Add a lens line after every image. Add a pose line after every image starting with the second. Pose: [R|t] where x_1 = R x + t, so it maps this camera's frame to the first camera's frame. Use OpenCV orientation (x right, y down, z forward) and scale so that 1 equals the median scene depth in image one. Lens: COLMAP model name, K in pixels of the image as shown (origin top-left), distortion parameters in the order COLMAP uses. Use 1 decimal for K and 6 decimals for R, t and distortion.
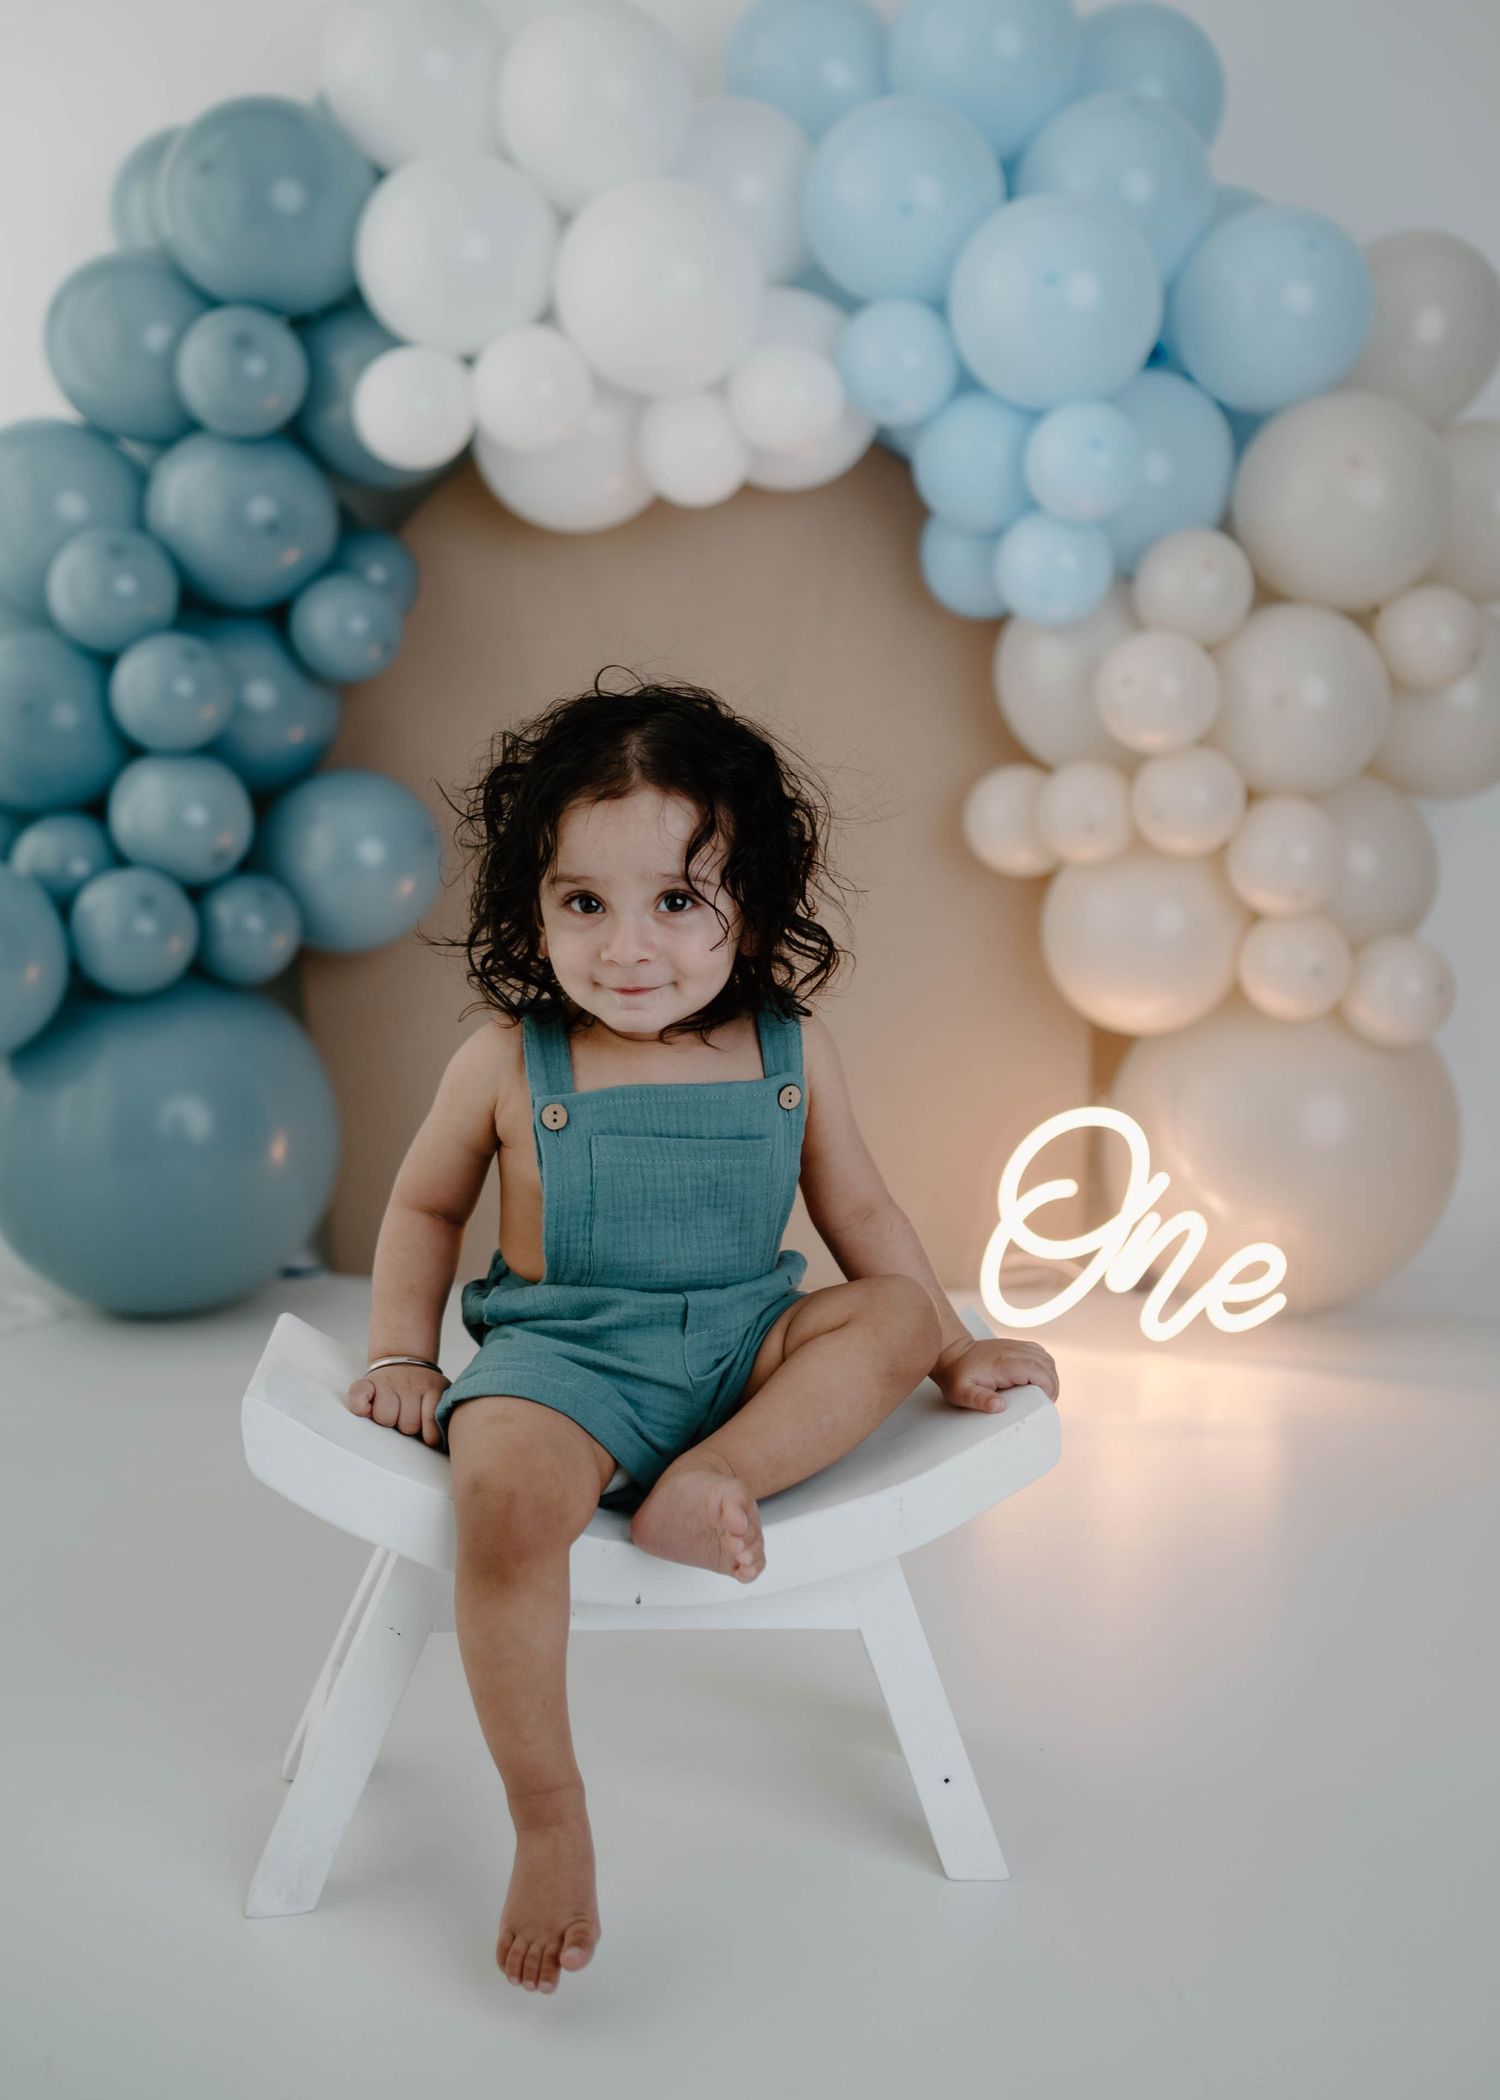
lens RADIAL K [[2295.5, 0, 836.8], [0, 2295.5, 991.8], [0, 0, 1]] dist [-0.025730, 0.000000]
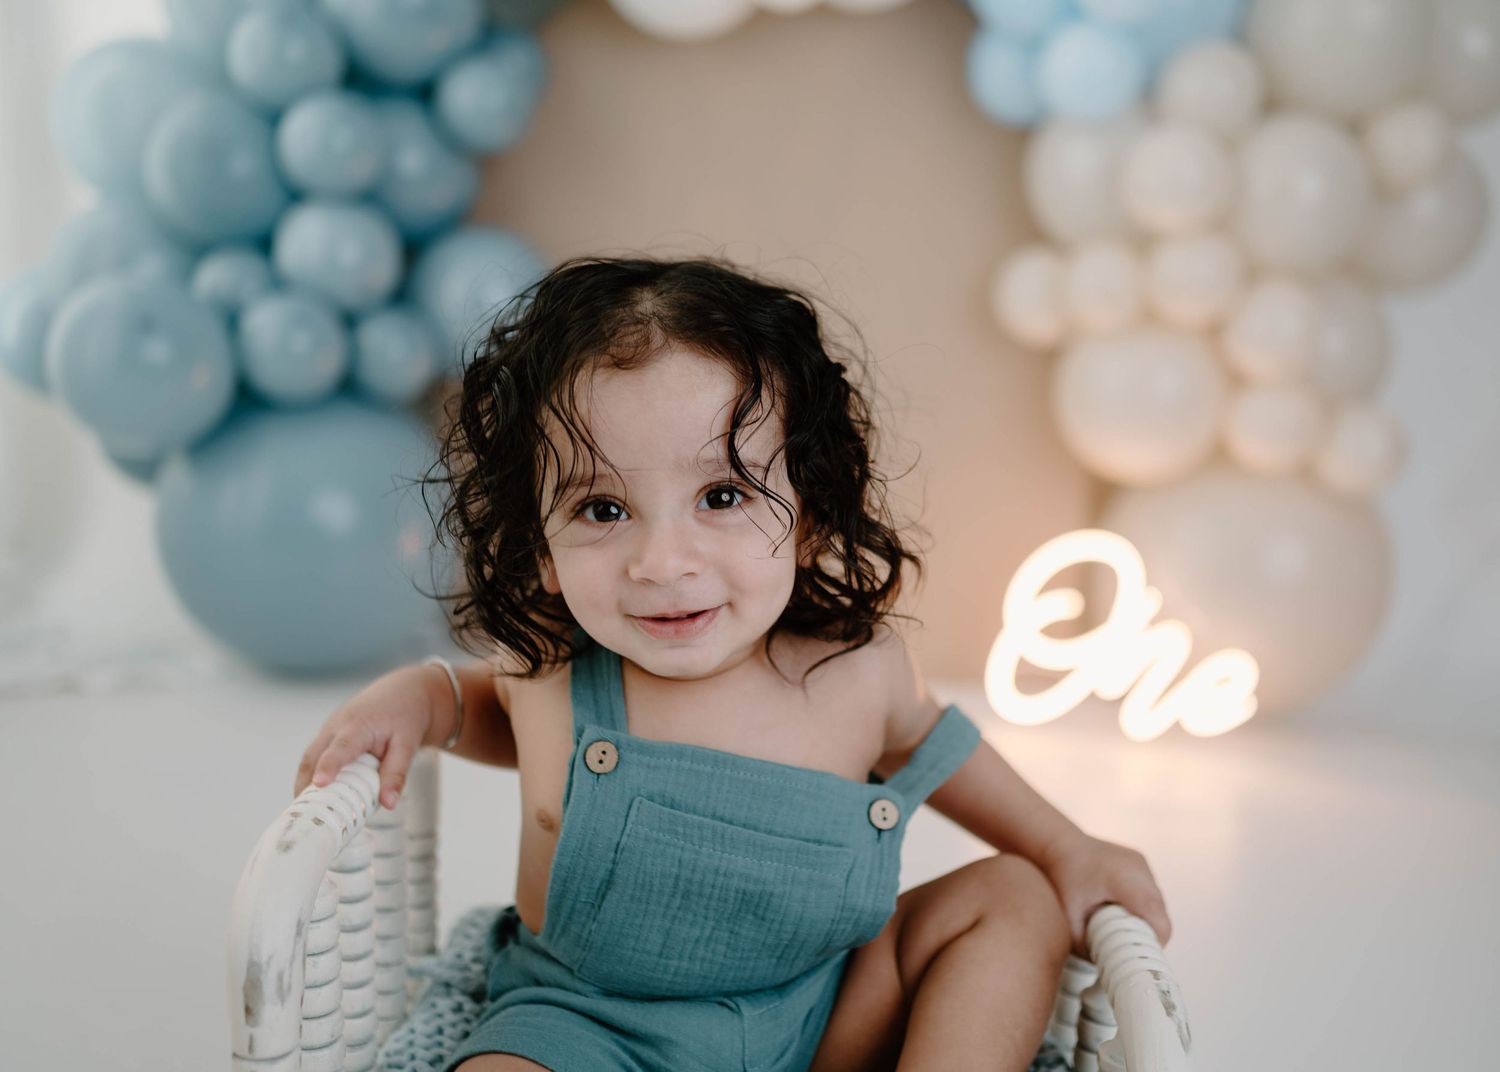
lens RADIAL K [[1498.2, 0, 816.0], [0, 1498.2, 557.2], [0, 0, 1]] dist [-0.012625, 0.000000]
pose [[0.998787, 0.045342, -0.019182, -0.017647], [-0.044722, 0.998500, 0.031592, 0.043470], [0.020586, -0.030695, 0.999317, 0.226917]]
